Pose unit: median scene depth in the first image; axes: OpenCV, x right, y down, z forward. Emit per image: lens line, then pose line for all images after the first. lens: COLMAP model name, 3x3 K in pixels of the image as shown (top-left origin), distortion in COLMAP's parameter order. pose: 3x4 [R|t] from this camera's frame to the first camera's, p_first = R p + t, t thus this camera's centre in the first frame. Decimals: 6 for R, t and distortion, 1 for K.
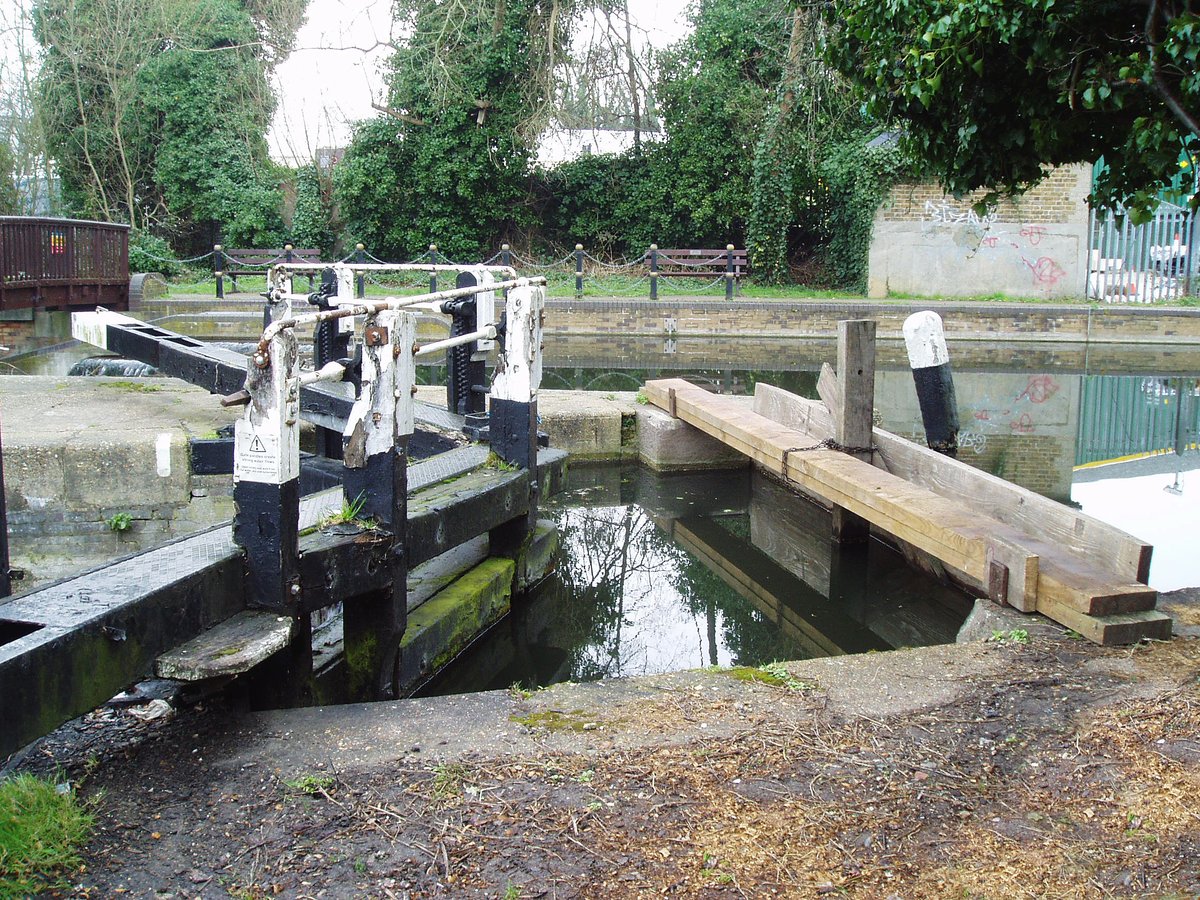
lens RADIAL K [[1226.7, 0, 600.0], [0, 1226.7, 450.0], [0, 0, 1]] dist [-0.134948, 0.067858]
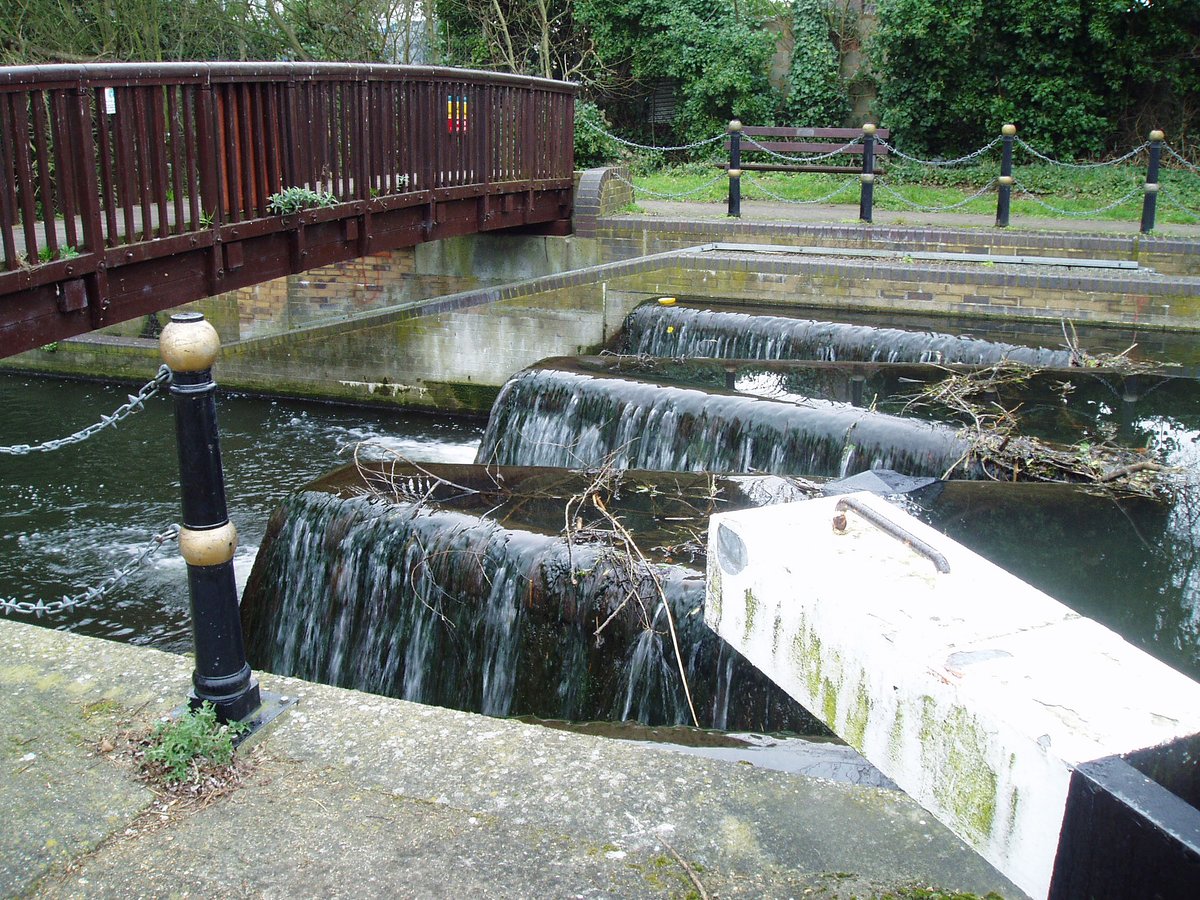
lens RADIAL K [[1226.7, 0, 600.0], [0, 1226.7, 450.0], [0, 0, 1]] dist [-0.134948, 0.067858]
pose [[0.963353, 0.066121, -0.259959, -0.184785], [-0.037266, 0.992735, 0.114406, -0.067498], [0.265635, -0.100526, 0.958818, 0.361291]]
